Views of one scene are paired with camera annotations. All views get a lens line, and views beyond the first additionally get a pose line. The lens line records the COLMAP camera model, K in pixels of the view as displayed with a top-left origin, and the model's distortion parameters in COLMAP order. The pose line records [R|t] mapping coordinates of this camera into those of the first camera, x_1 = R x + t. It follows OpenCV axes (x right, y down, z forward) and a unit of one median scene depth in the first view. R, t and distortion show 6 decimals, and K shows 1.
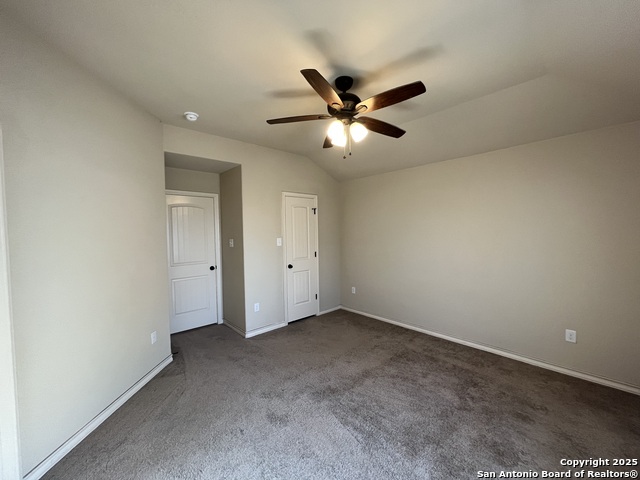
lens RADIAL K [[257.1, 0, 319.4], [0, 257.1, 239.9], [0, 0, 1]] dist [-0.002853, -0.000524]
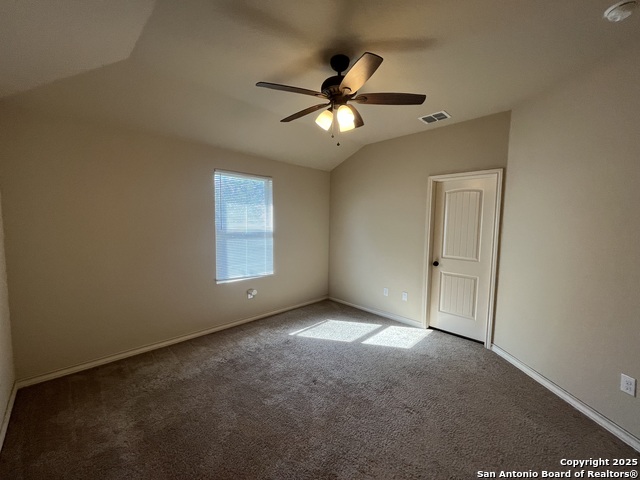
lens RADIAL K [[257.1, 0, 319.4], [0, 257.1, 239.9], [0, 0, 1]] dist [-0.002853, -0.000524]
pose [[-0.998673, 0.003403, -0.051382, 0.129670], [-0.002234, 0.994011, 0.109256, -0.042234], [0.051446, 0.109226, -0.992685, 1.173699]]
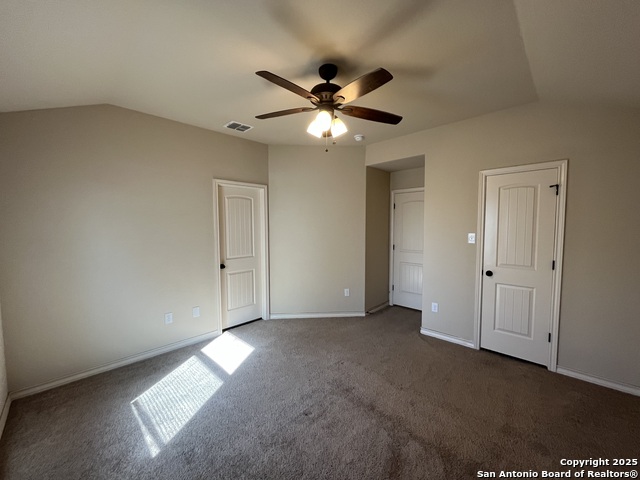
lens RADIAL K [[257.1, 0, 319.4], [0, 257.1, 239.9], [0, 0, 1]] dist [-0.002853, -0.000524]
pose [[0.068855, 0.077291, -0.994628, 0.641650], [-0.030452, 0.996693, 0.075344, -0.034556], [0.997162, 0.025101, 0.070981, 0.539098]]
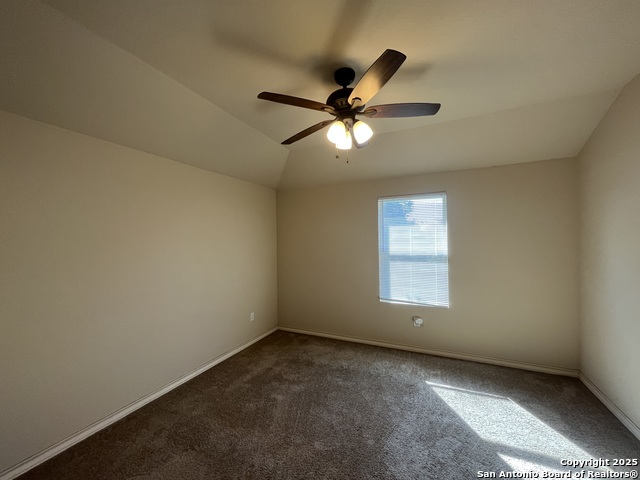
lens RADIAL K [[257.1, 0, 319.4], [0, 257.1, 239.9], [0, 0, 1]] dist [-0.002853, -0.000524]
pose [[-0.394438, 0.018927, 0.918728, -0.388367], [0.050552, 0.998721, 0.001129, -0.036420], [-0.917531, 0.046889, -0.394890, 0.853107]]
